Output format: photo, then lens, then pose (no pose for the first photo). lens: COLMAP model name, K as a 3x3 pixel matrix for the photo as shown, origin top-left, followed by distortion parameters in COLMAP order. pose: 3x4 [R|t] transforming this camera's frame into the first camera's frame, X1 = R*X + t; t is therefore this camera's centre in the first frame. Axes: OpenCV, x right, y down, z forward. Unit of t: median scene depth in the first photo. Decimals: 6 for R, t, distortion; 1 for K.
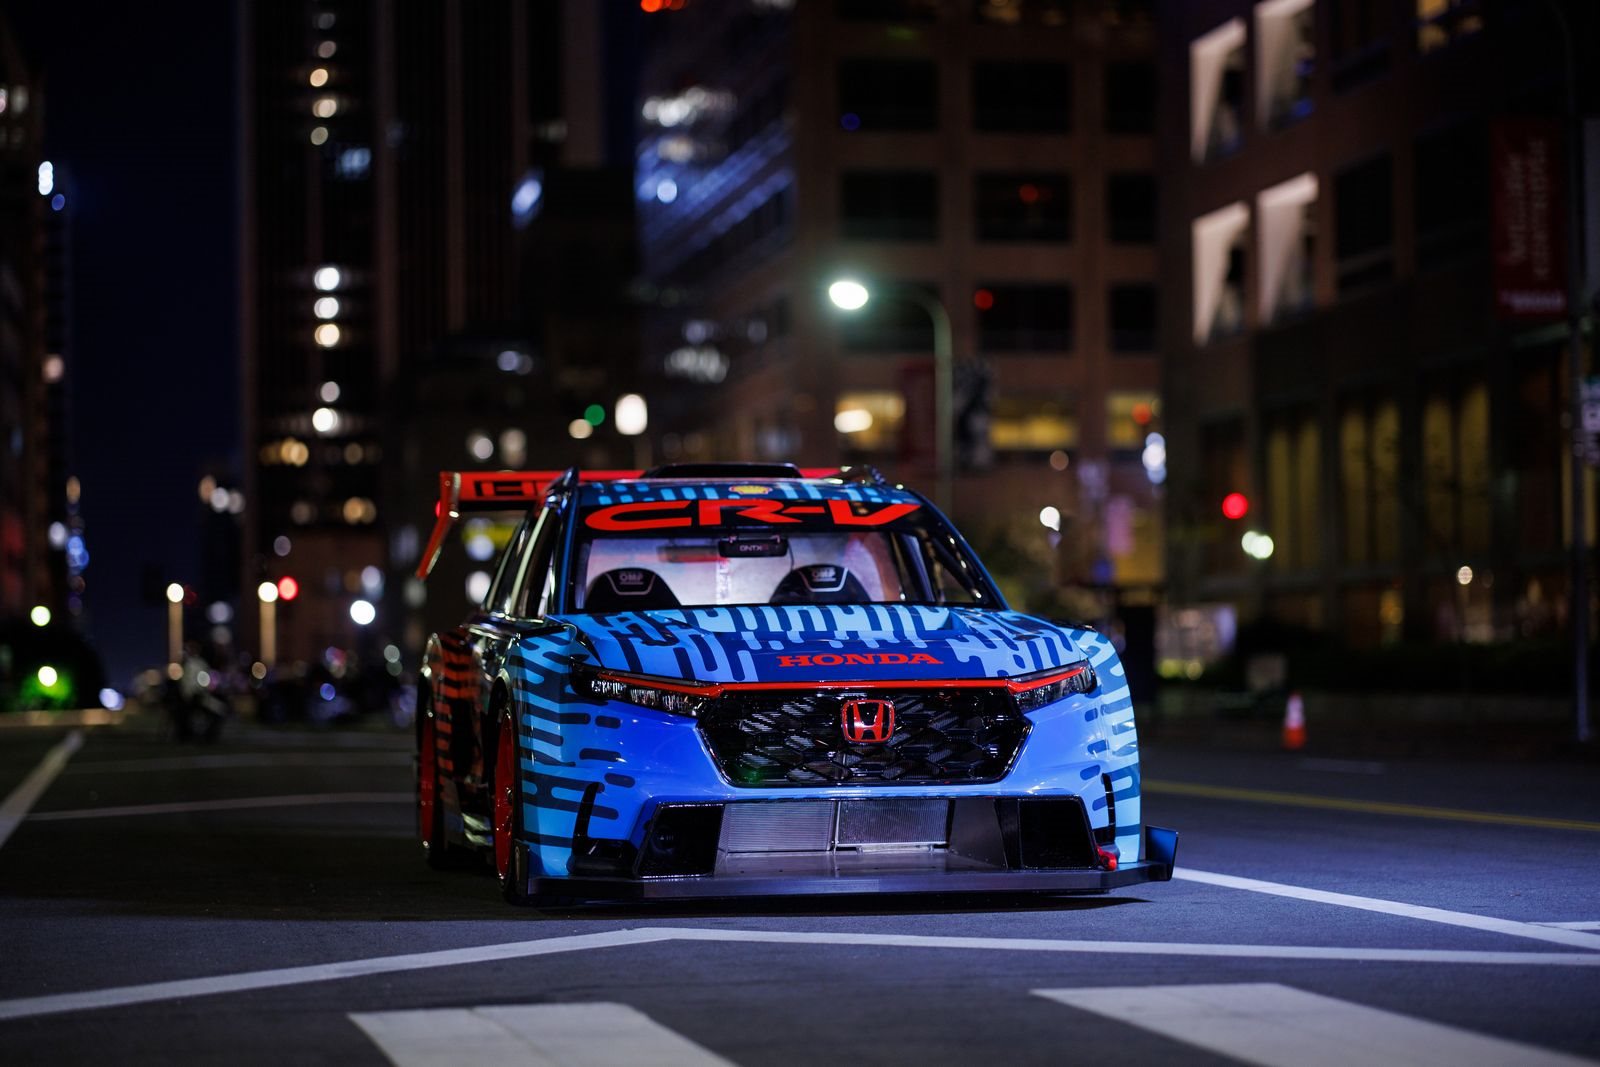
lens RADIAL K [[3945.4, 0, 800.0], [0, 3945.4, 533.5], [0, 0, 1]] dist [0.054706, 0.115500]
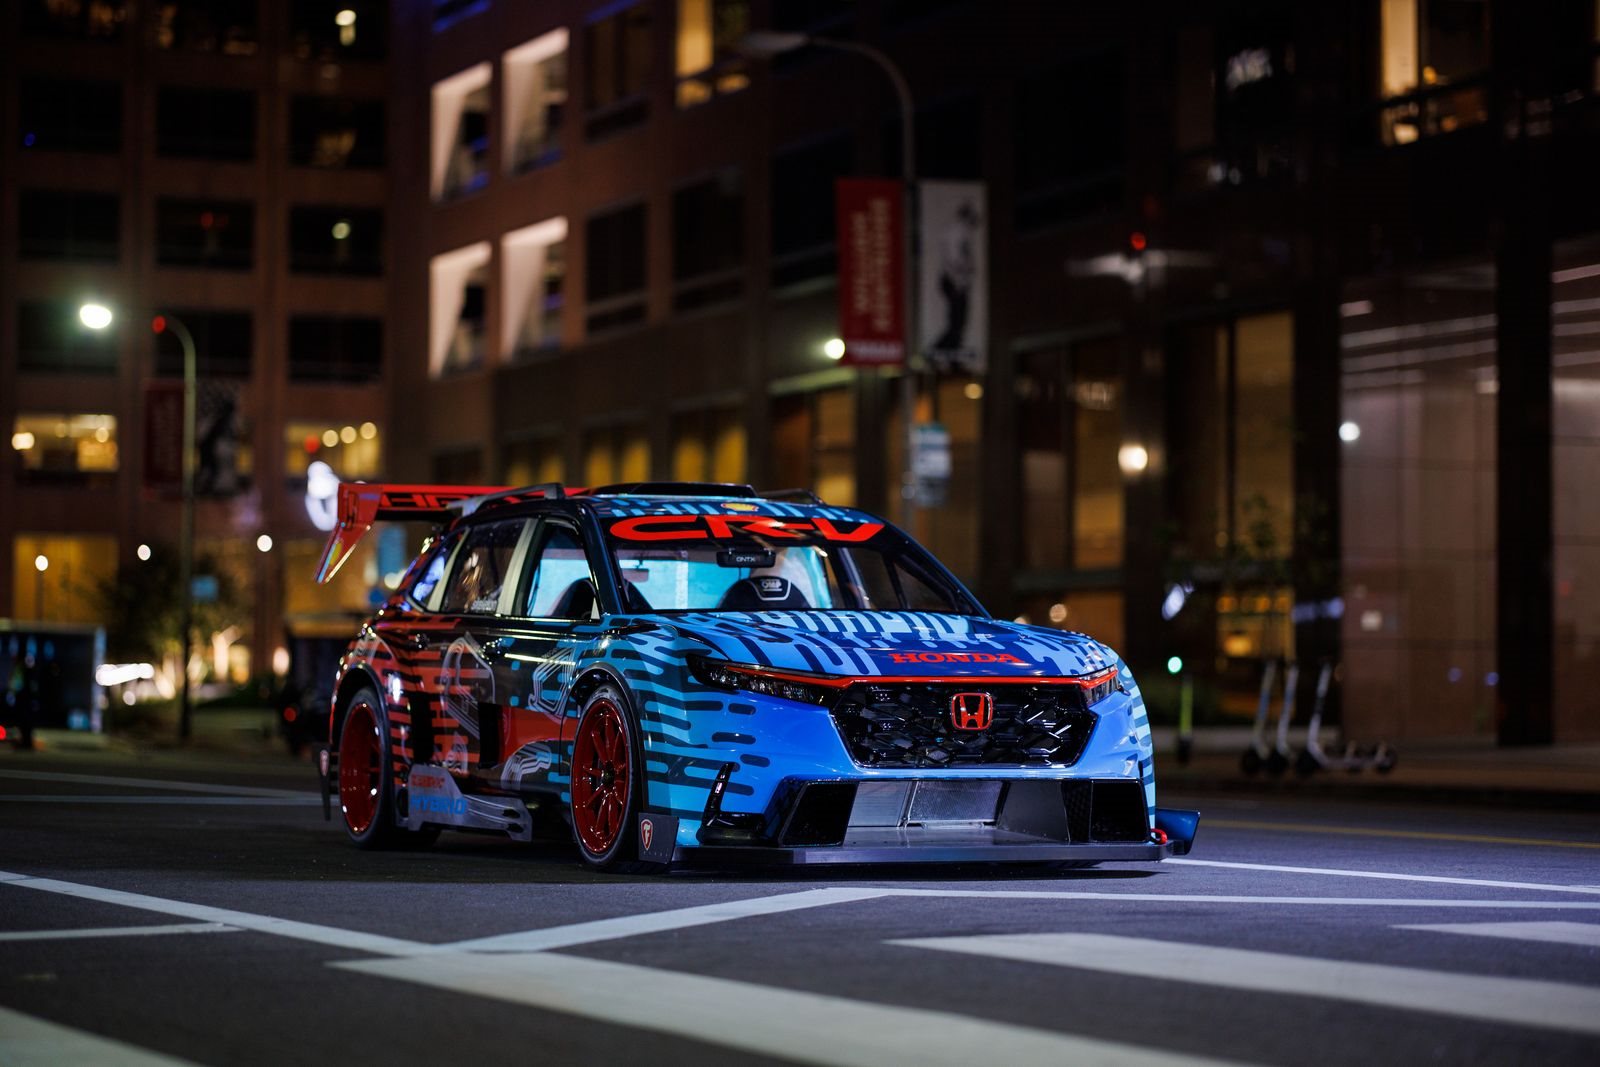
lens RADIAL K [[3945.4, 0, 800.0], [0, 3945.4, 533.5], [0, 0, 1]] dist [0.054706, 0.115500]
pose [[0.971488, 0.026170, 0.235639, -0.280645], [-0.024197, 0.999644, -0.011261, 0.009260], [-0.235850, 0.005238, 0.971775, -0.094357]]
